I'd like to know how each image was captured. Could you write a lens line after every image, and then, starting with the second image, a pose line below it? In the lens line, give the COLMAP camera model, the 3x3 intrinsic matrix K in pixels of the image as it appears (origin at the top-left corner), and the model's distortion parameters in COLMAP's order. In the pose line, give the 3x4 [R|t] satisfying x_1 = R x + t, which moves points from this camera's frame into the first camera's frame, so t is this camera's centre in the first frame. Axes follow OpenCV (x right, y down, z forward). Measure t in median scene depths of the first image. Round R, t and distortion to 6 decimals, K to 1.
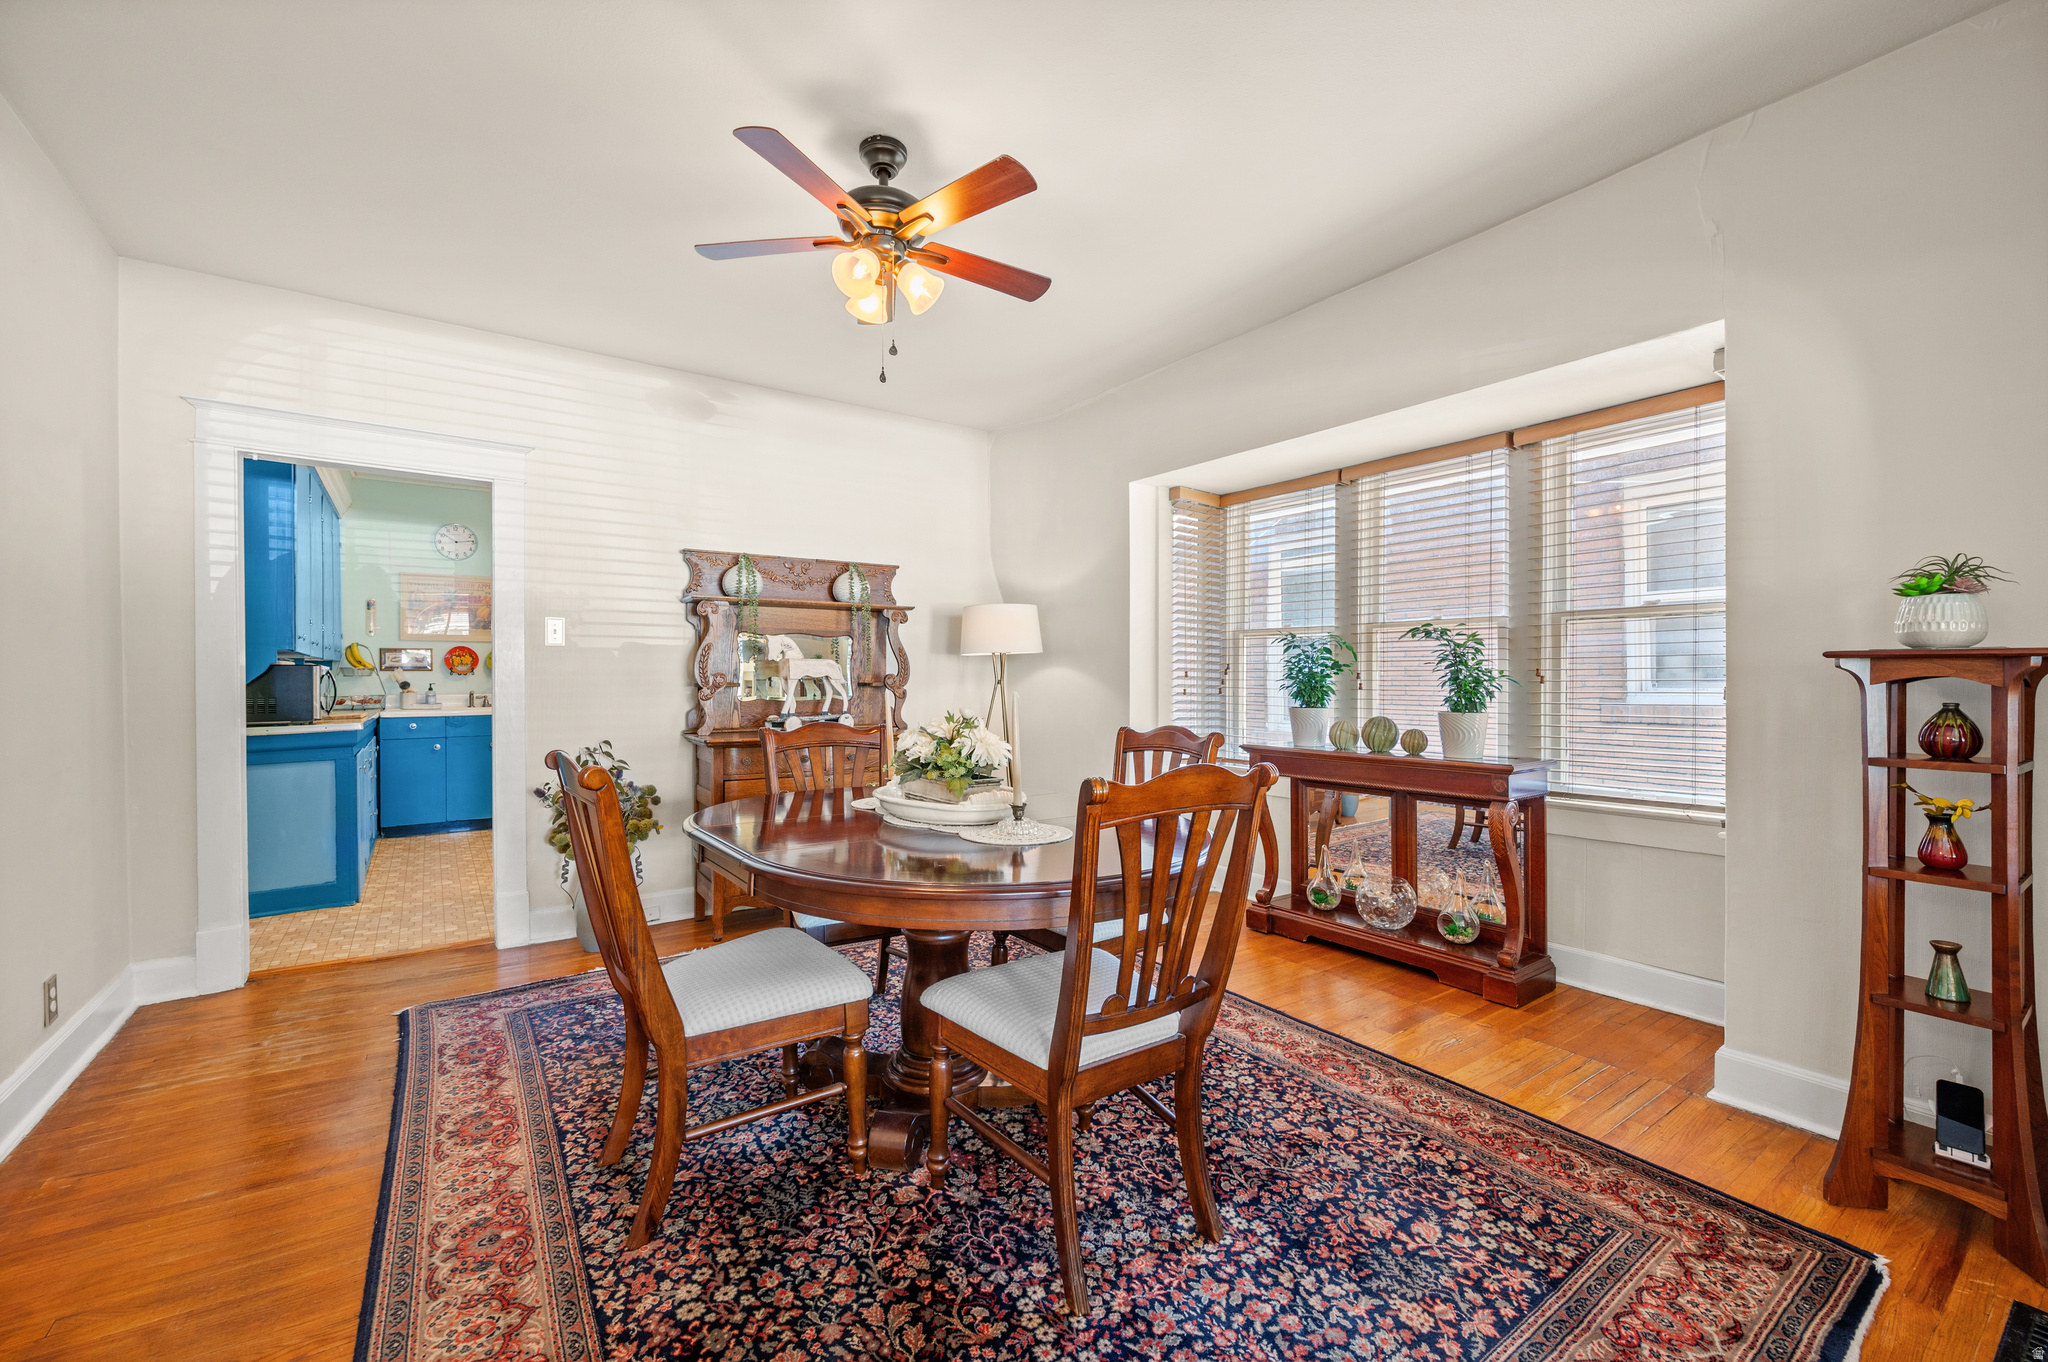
lens RADIAL K [[834.9, 0, 1026.0], [0, 834.9, 680.8], [0, 0, 1]] dist [-0.004069, -0.000379]
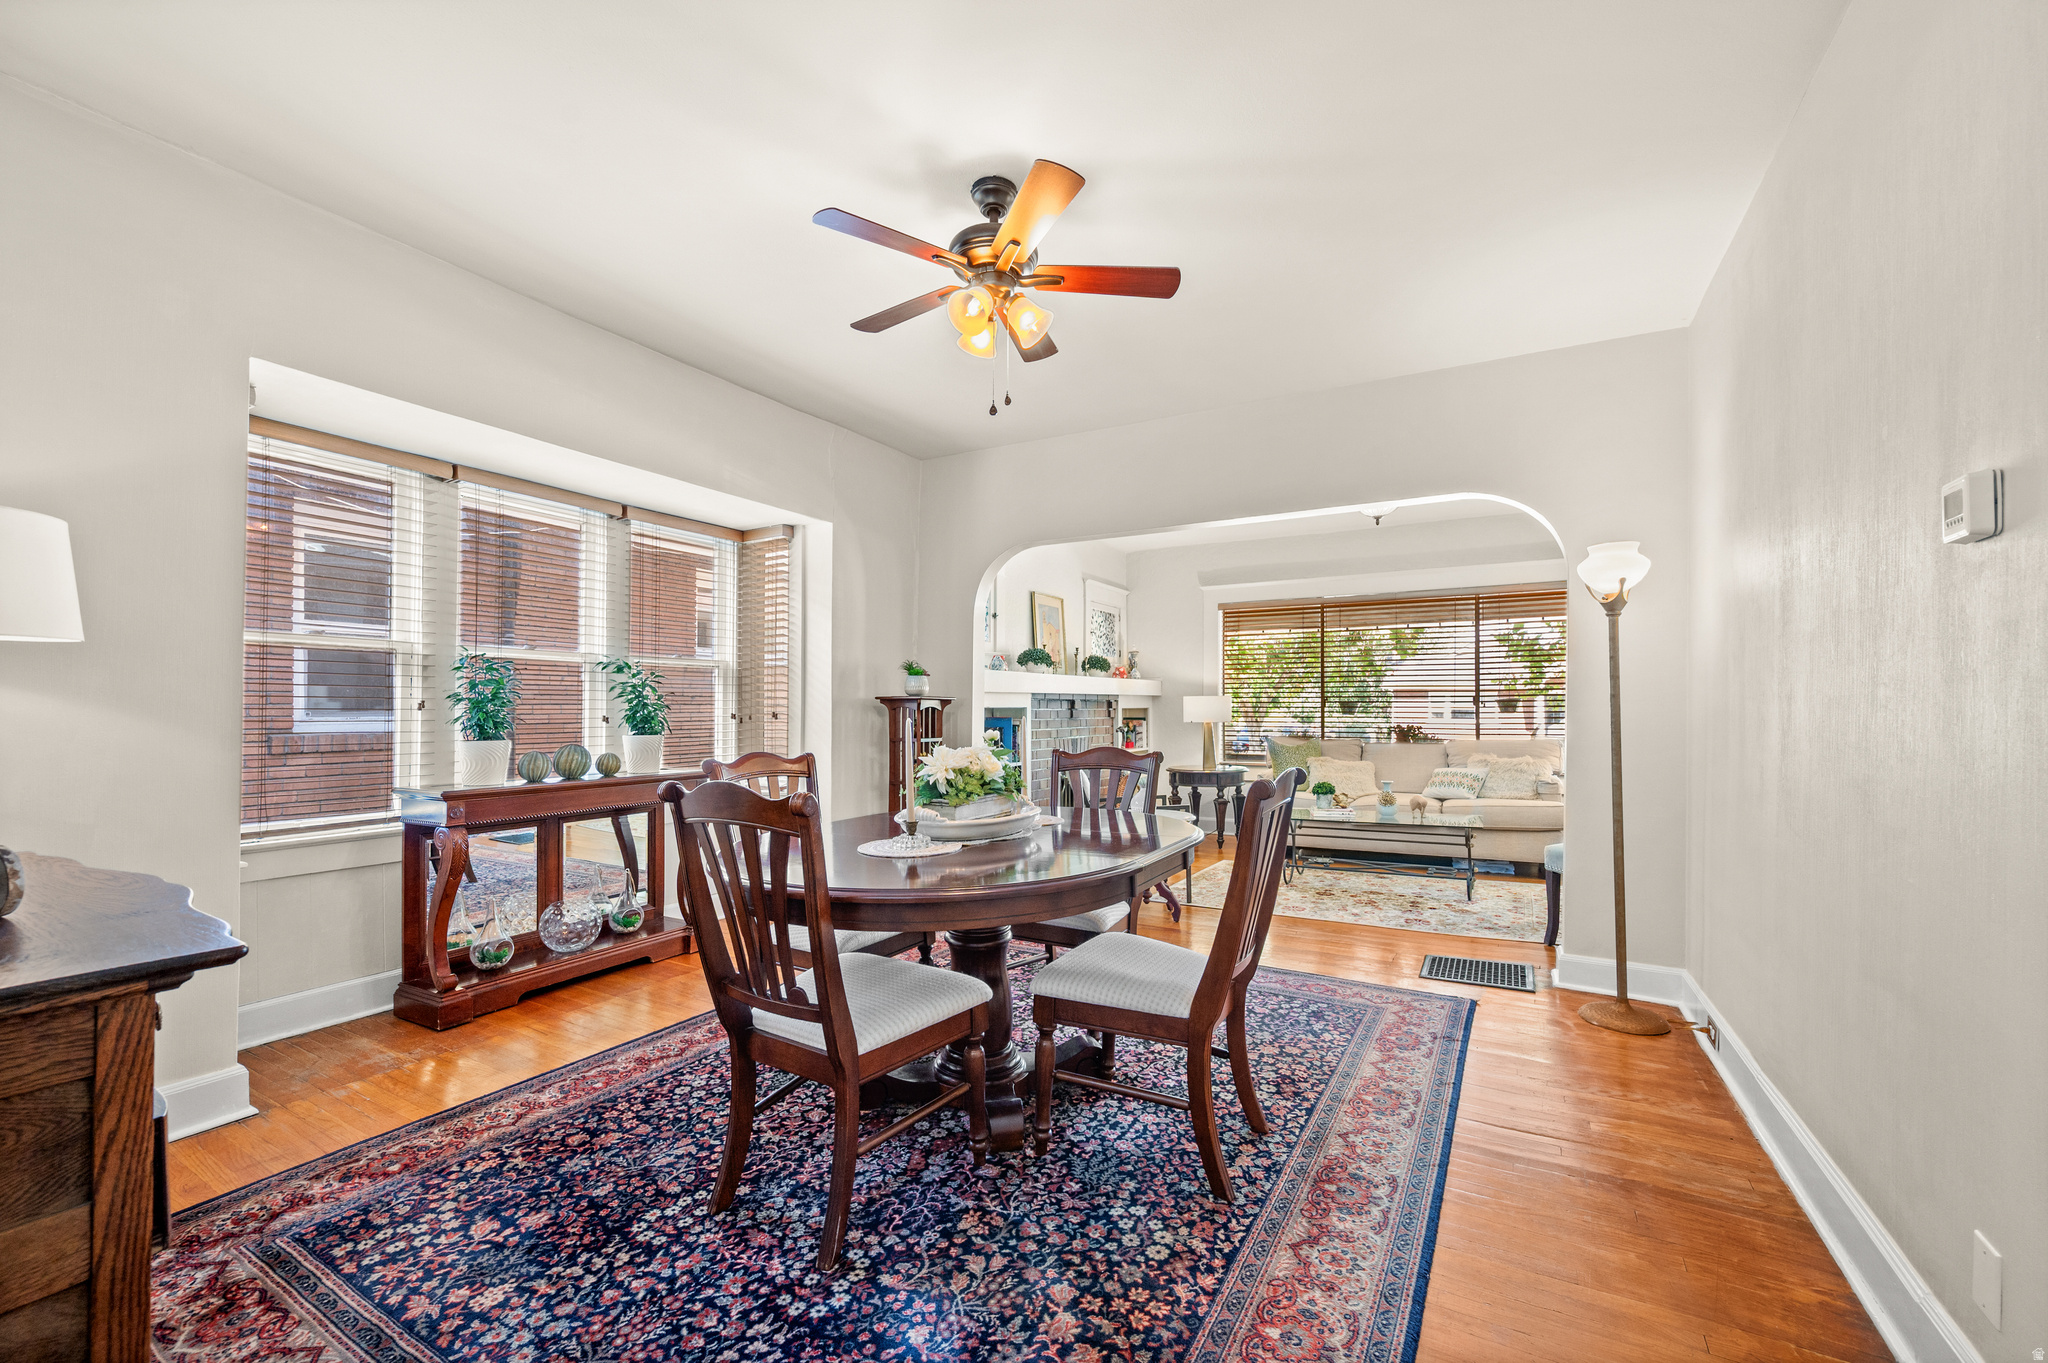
lens RADIAL K [[834.9, 0, 1025.1], [0, 834.9, 691.4], [0, 0, 1]] dist [-0.004069, -0.000379]
pose [[-0.420216, 0.012234, 0.907342, -1.412830], [0.001909, 0.999919, -0.012598, -0.013633], [-0.907422, -0.003562, -0.420205, 1.760841]]
